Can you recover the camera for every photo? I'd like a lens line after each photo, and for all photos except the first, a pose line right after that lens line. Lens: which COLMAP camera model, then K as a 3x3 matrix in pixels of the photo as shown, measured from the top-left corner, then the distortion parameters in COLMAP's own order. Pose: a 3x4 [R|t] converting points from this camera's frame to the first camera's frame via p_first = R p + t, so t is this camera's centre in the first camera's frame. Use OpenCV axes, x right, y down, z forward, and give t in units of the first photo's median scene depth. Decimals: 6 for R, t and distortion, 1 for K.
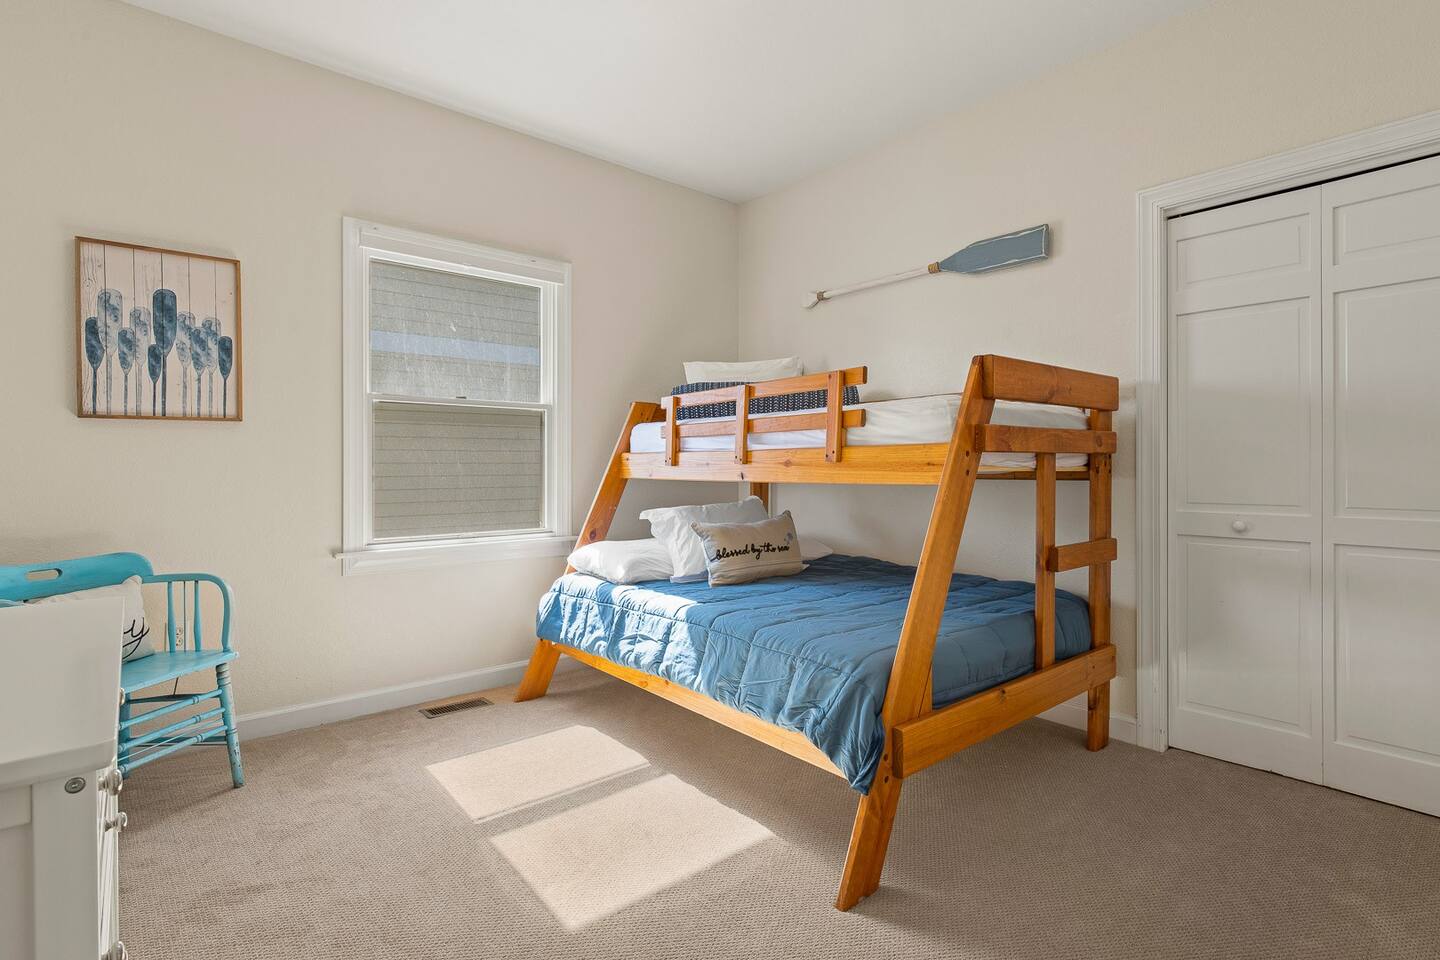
lens RADIAL K [[694.7, 0, 727.0], [0, 694.7, 470.6], [0, 0, 1]] dist [-0.017106, -0.000210]
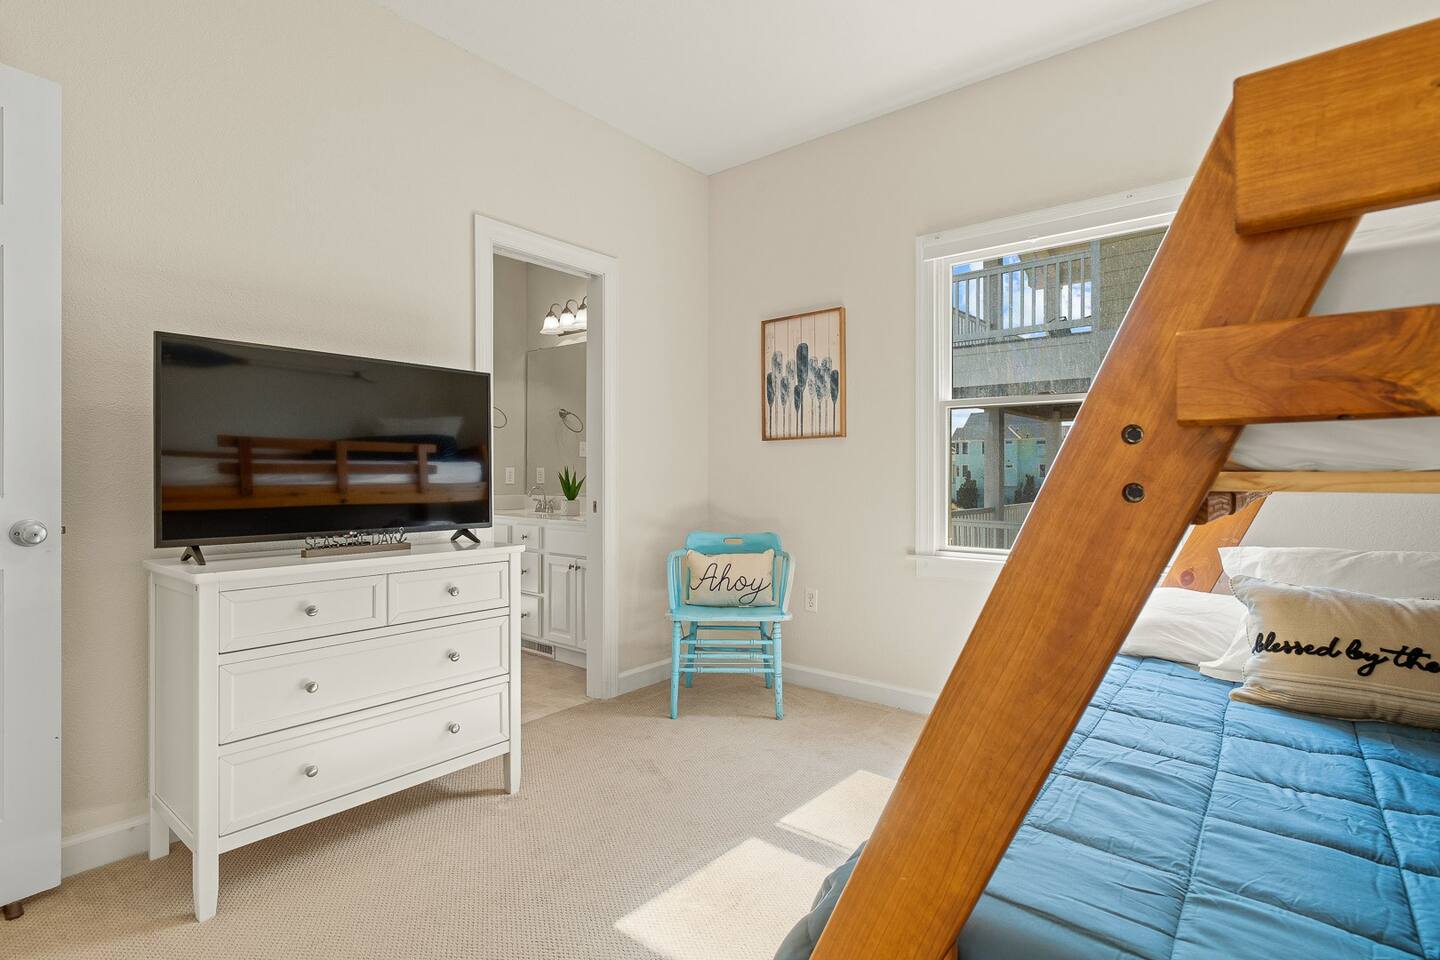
lens RADIAL K [[694.7, 0, 727.0], [0, 694.7, 470.6], [0, 0, 1]] dist [-0.017106, -0.000210]
pose [[0.166965, -0.002904, -0.985959, 0.516938], [-0.006093, 0.999974, -0.003977, -0.004776], [0.985944, 0.006671, 0.166942, 0.623030]]
